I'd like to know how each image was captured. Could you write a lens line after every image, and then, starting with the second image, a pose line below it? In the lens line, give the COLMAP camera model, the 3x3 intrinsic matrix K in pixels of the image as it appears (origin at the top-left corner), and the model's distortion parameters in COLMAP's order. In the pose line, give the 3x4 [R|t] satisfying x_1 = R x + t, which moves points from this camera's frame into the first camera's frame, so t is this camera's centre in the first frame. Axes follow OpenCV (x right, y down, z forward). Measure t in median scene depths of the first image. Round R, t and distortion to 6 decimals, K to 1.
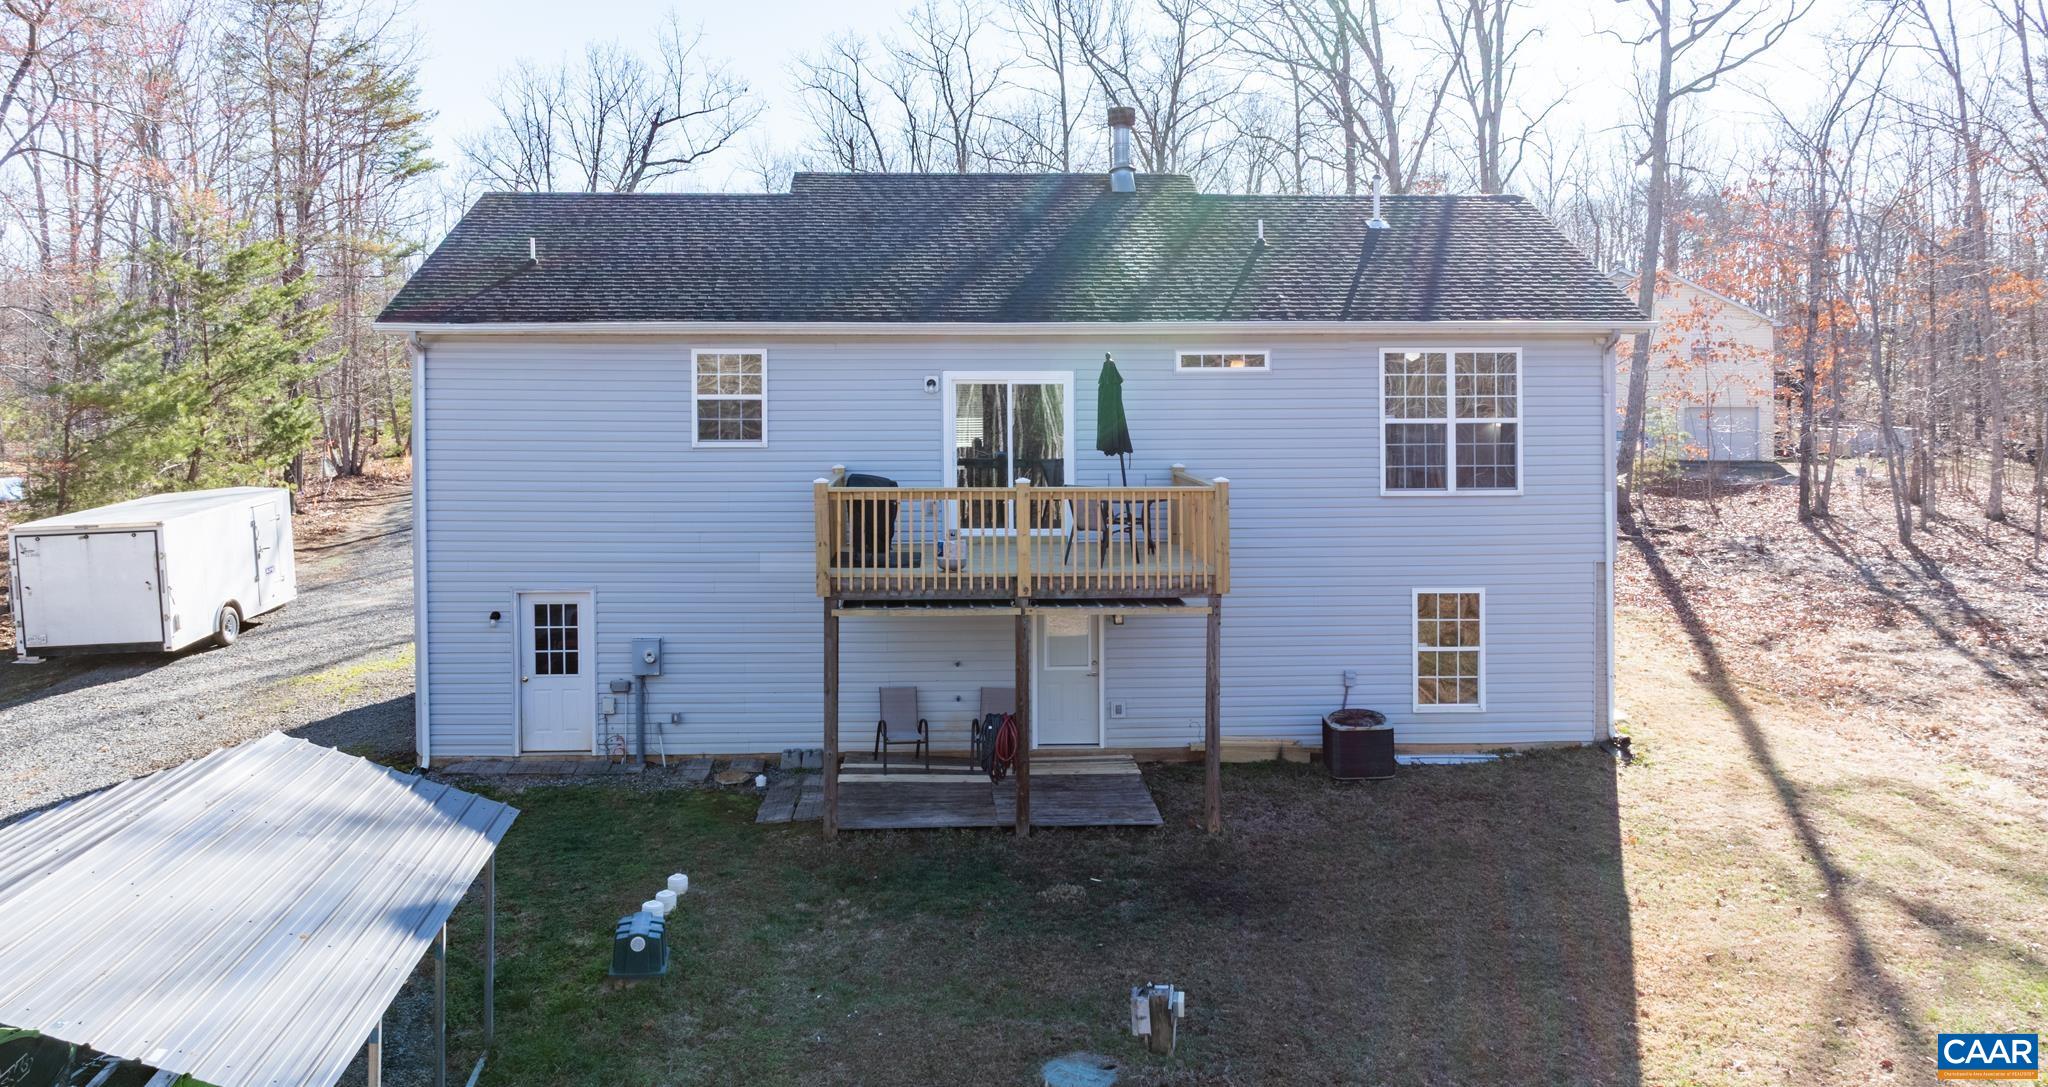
lens RADIAL K [[1582.1, 0, 998.6], [0, 1582.1, 538.5], [0, 0, 1]] dist [-0.000018, 0.000832]
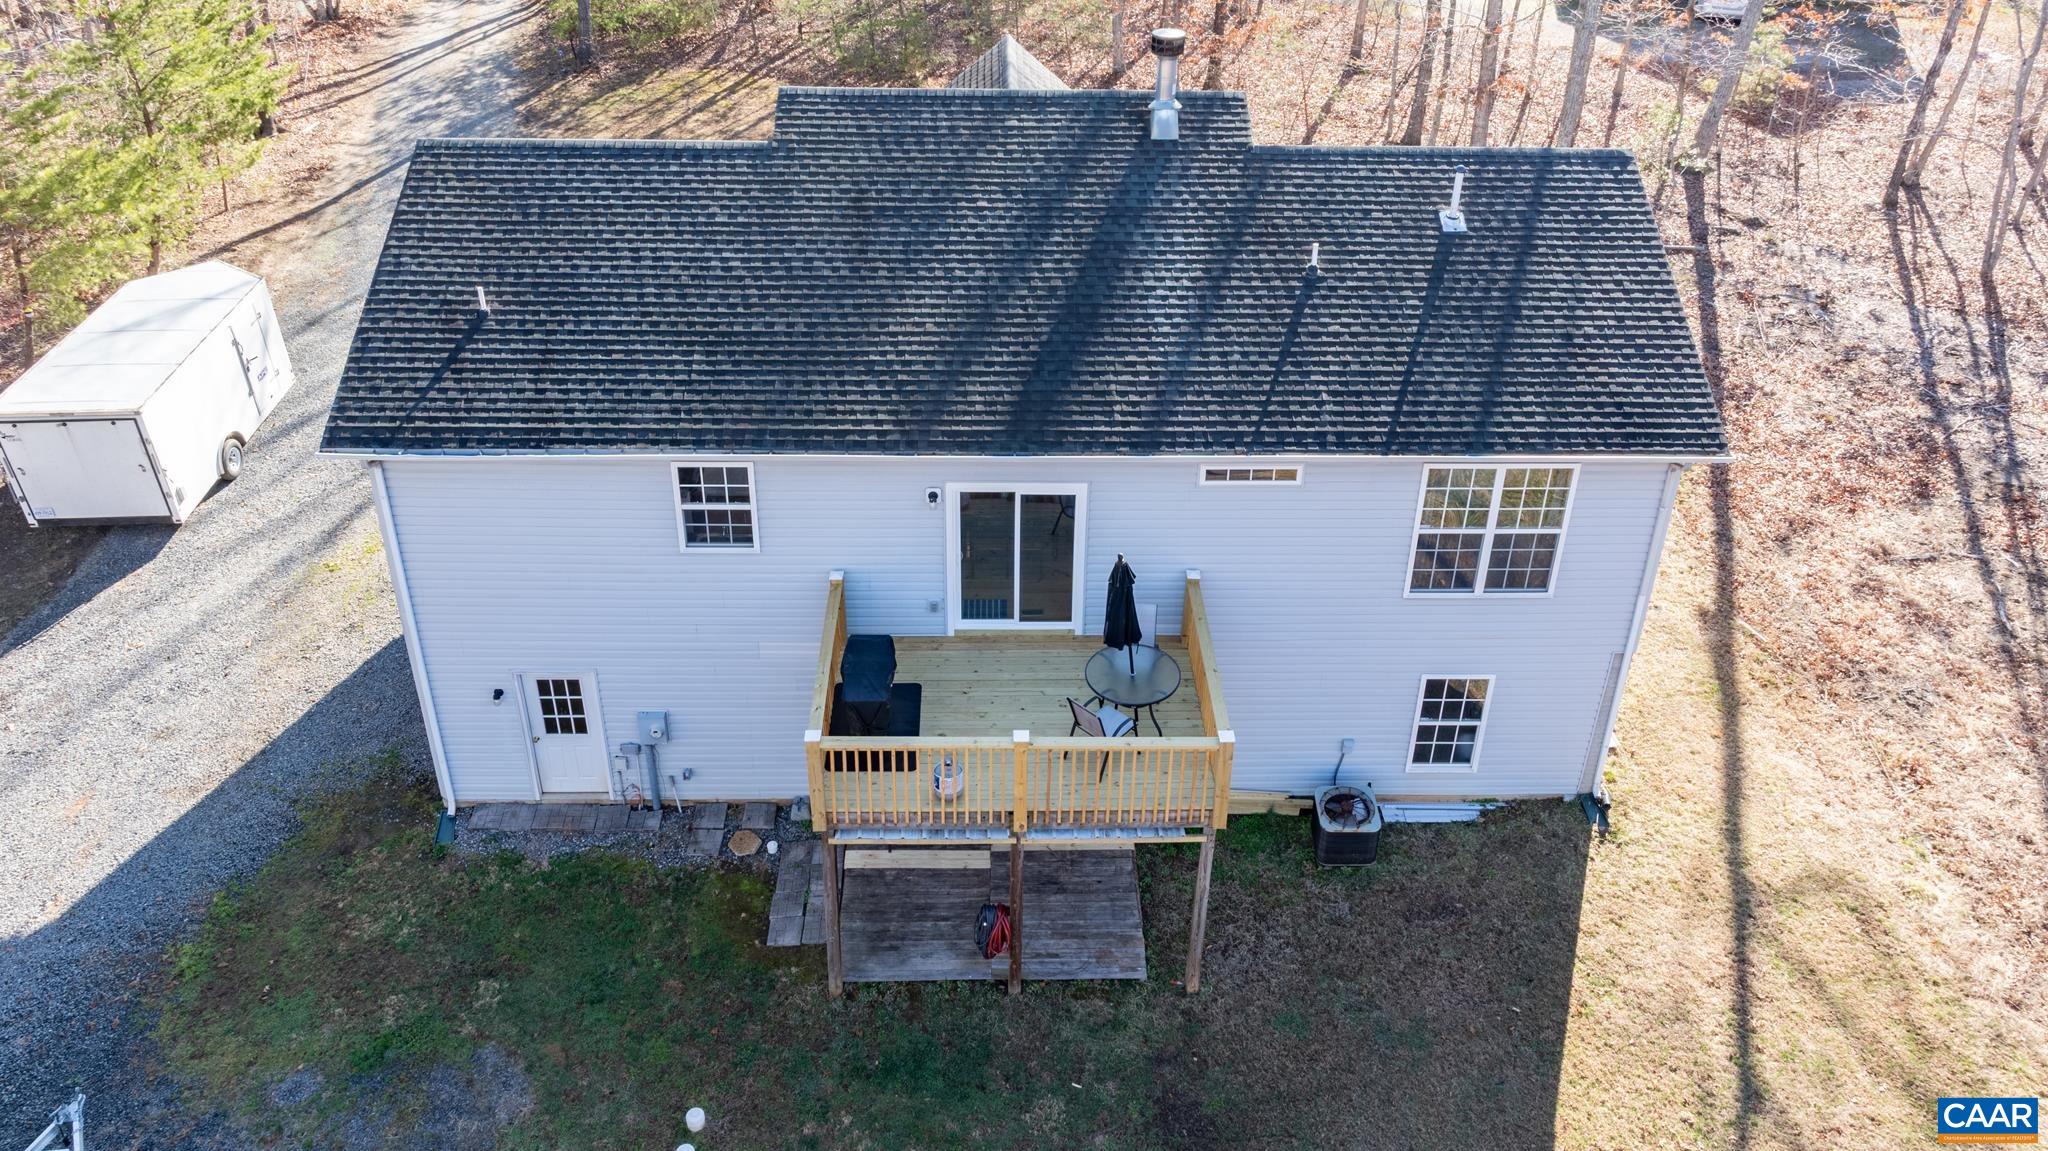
lens RADIAL K [[1523.8, 0, 1024.0], [0, 1523.8, 575.5], [0, 0, 1]] dist [-0.001285, 0.000205]
pose [[0.999592, 0.028369, -0.003248, 0.014766], [-0.023259, 0.874942, 0.483669, -0.483492], [0.016563, -0.483397, 0.875245, 0.196742]]
